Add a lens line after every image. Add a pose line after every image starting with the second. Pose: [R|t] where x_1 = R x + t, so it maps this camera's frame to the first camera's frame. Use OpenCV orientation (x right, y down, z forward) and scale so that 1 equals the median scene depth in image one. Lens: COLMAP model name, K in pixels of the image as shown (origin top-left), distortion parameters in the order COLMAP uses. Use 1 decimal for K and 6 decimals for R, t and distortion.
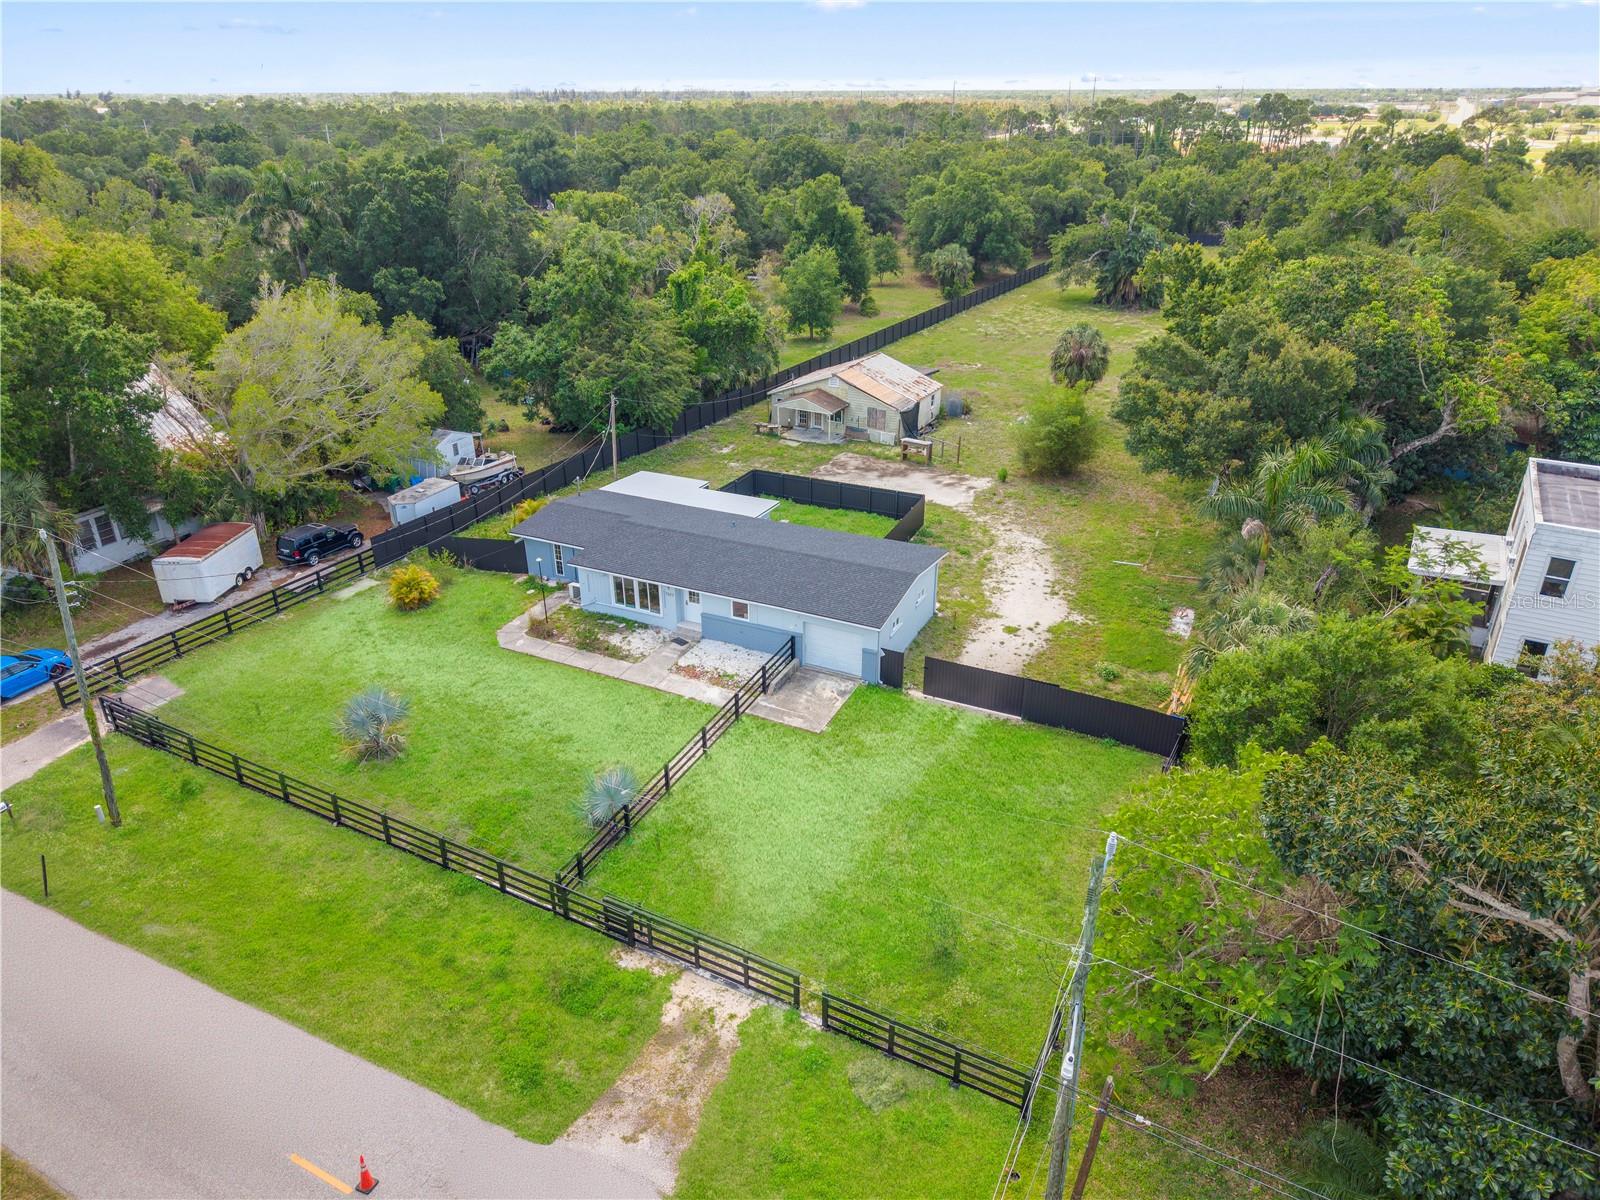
lens RADIAL K [[1070.9, 0, 800.0], [0, 1070.9, 600.0], [0, 0, 1]] dist [0.041028, -0.052667]
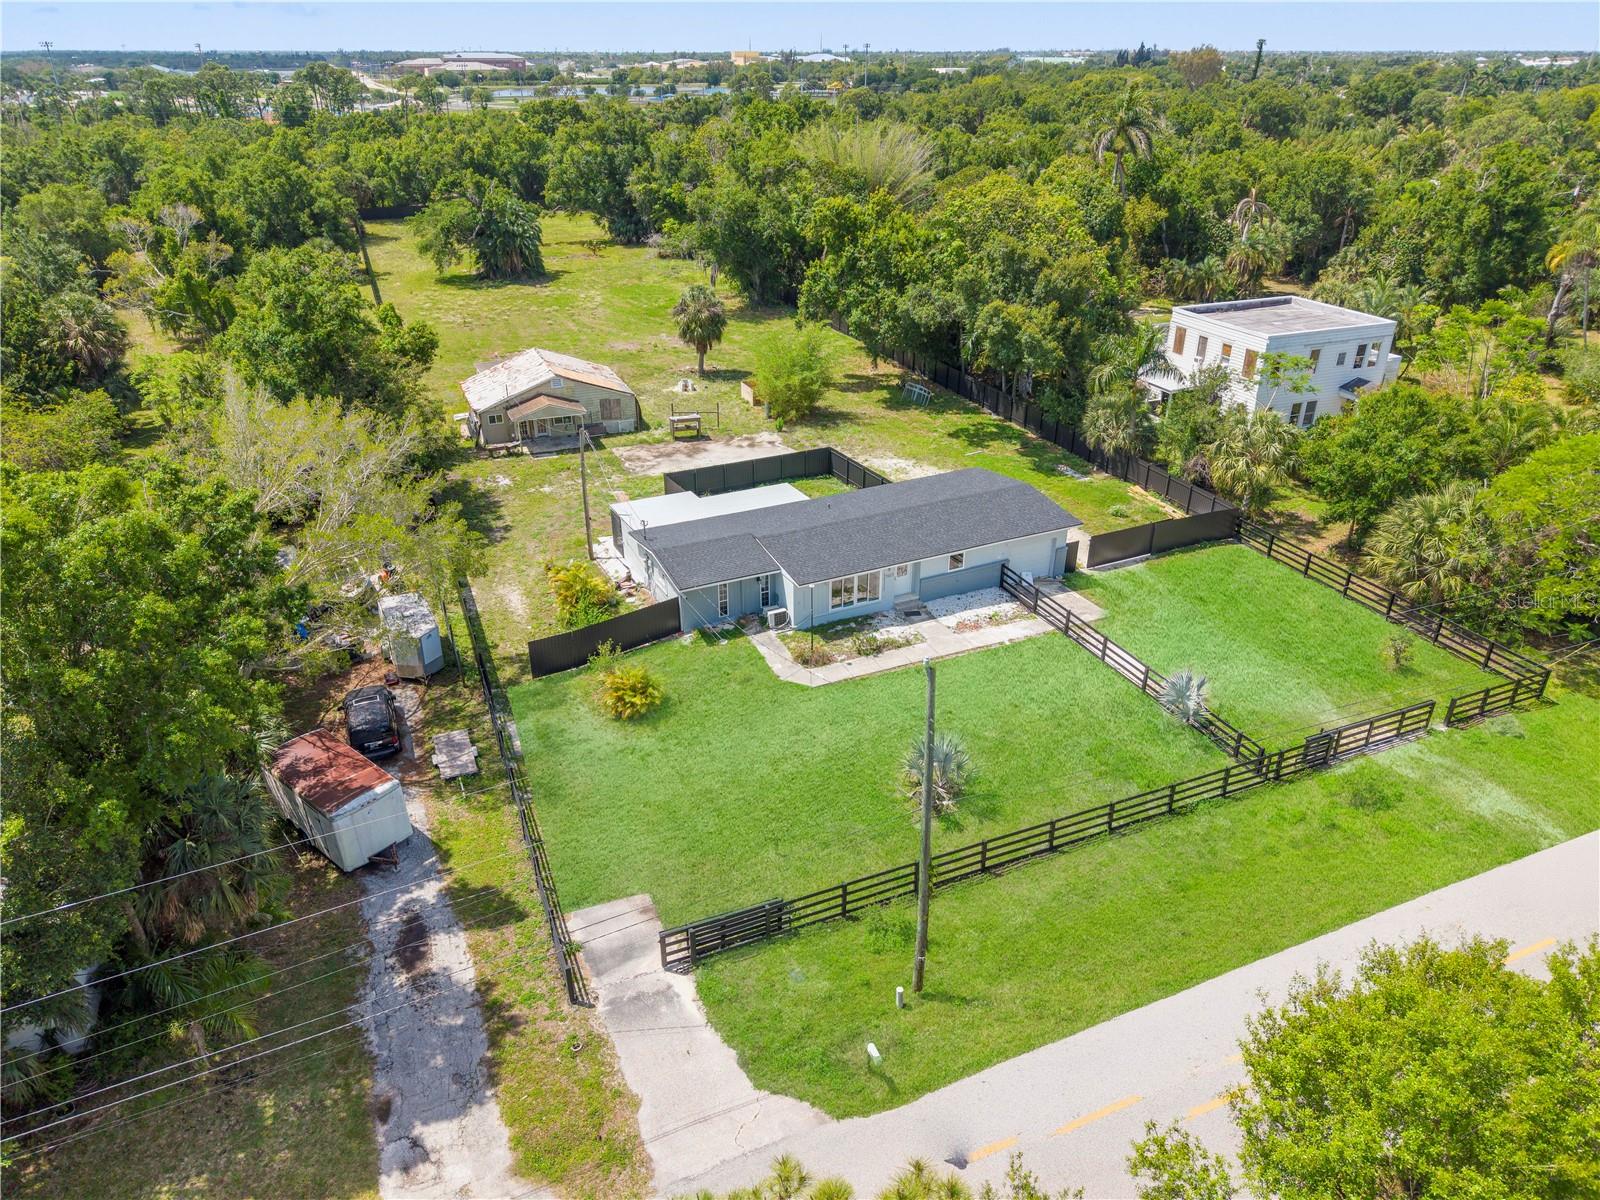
lens RADIAL K [[1070.9, 0, 800.0], [0, 1070.9, 600.0], [0, 0, 1]] dist [0.041028, -0.052667]
pose [[0.615115, -0.354593, 0.704200, -0.601239], [0.335729, 0.925938, 0.172990, -0.126001], [-0.713386, 0.130012, 0.688605, 0.238325]]
